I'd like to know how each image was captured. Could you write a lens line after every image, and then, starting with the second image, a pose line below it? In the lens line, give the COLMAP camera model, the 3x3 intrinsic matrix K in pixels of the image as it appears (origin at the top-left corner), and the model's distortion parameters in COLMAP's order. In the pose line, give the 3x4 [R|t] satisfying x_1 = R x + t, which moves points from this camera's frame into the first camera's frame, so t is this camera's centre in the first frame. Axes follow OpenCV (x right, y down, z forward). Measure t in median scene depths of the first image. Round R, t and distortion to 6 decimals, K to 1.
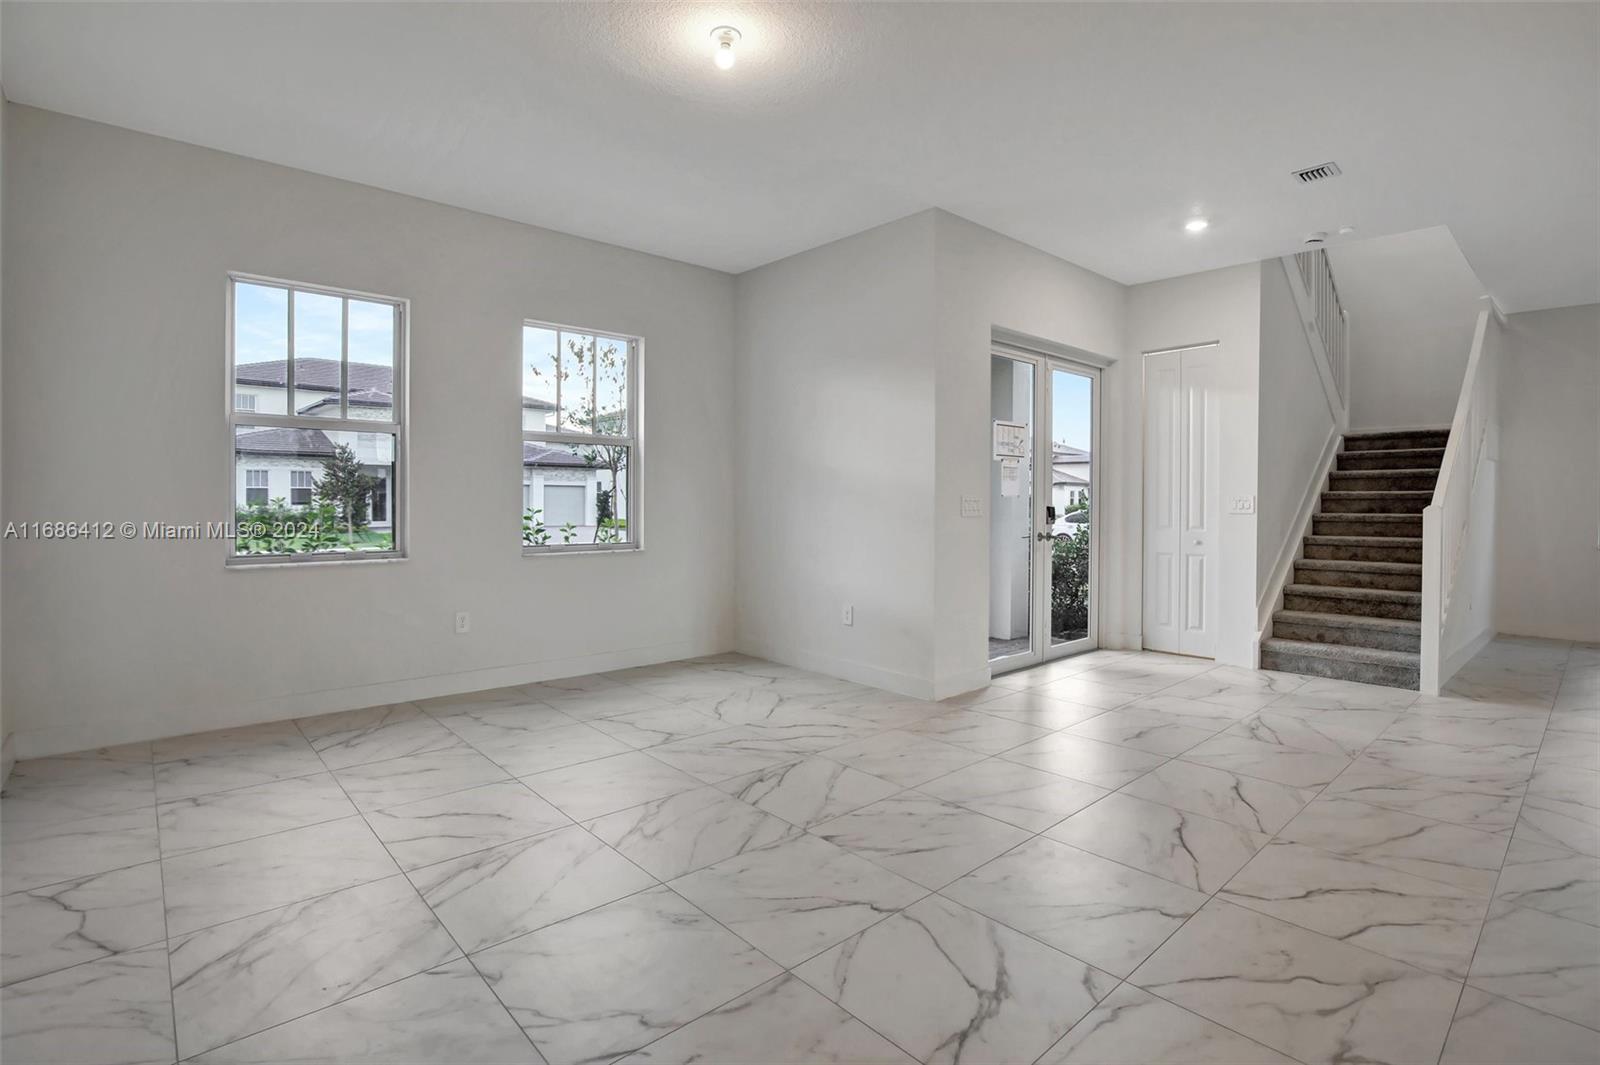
lens RADIAL K [[755.9, 0, 811.9], [0, 755.9, 507.1], [0, 0, 1]] dist [-0.028502, 0.001161]
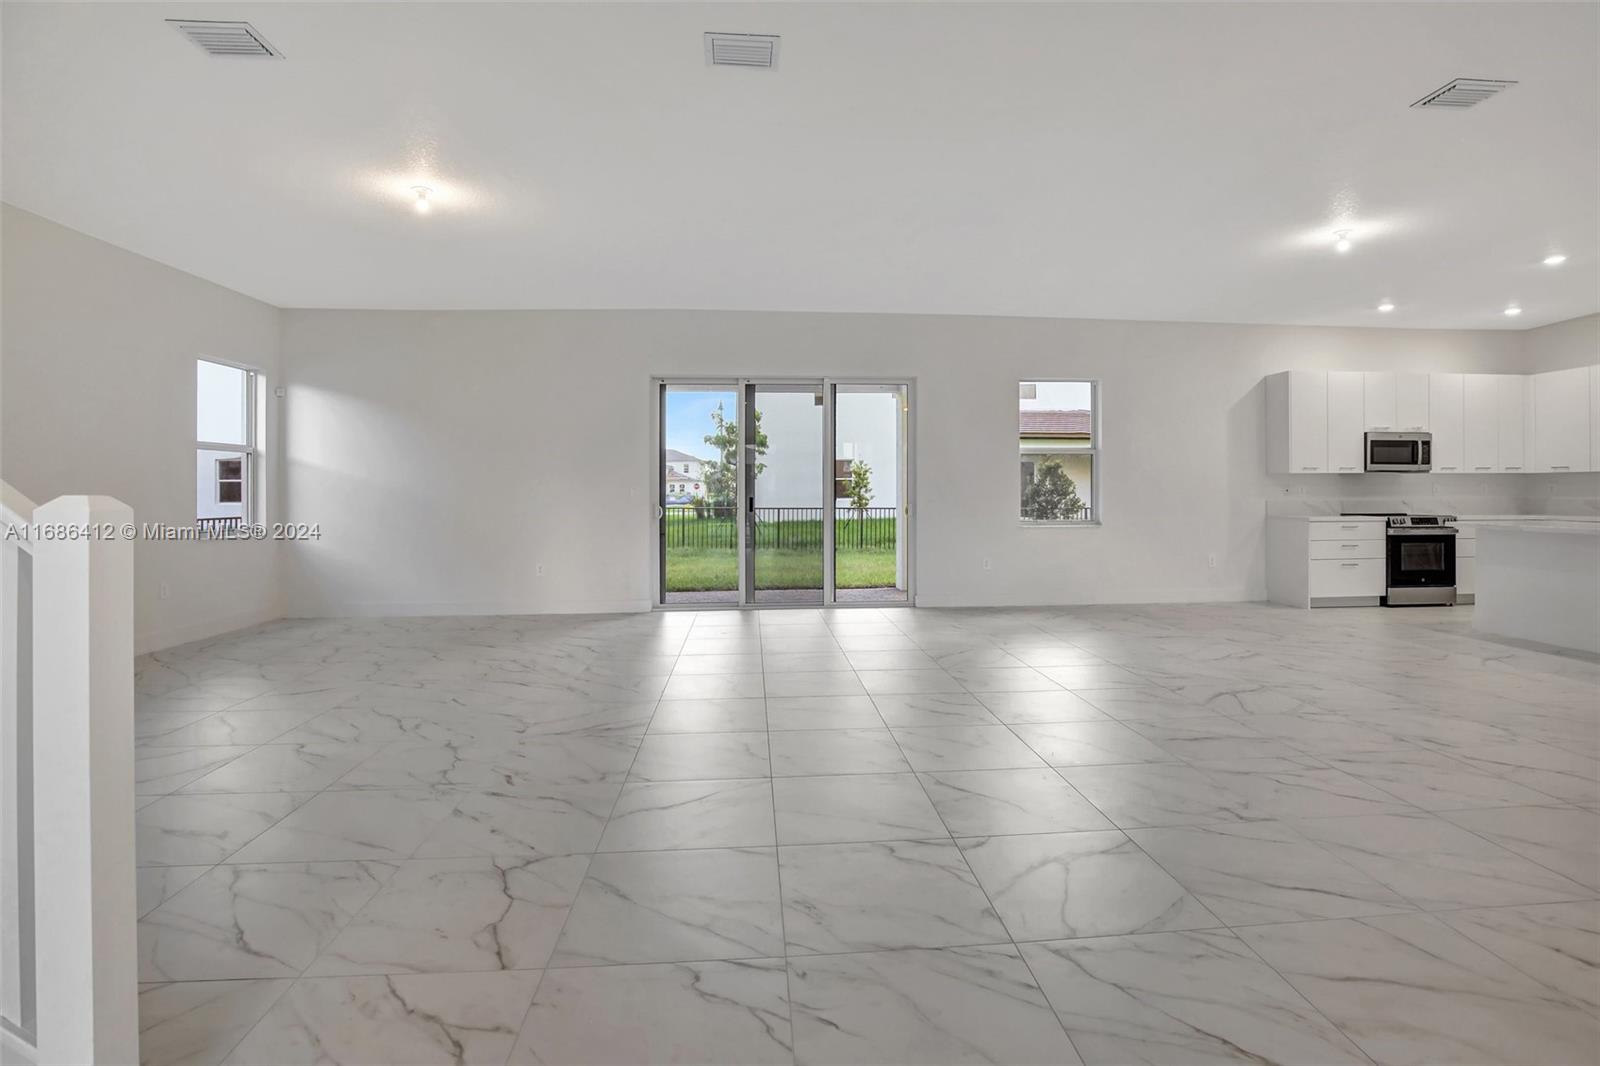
lens RADIAL K [[746.3, 0, 811.1], [0, 746.3, 492.3], [0, 0, 1]] dist [-0.031104, -0.000371]
pose [[-0.794292, -0.007010, 0.607496, 0.410301], [0.002046, 0.999897, 0.014212, -0.006839], [-0.607533, 0.012531, -0.794196, 0.911791]]
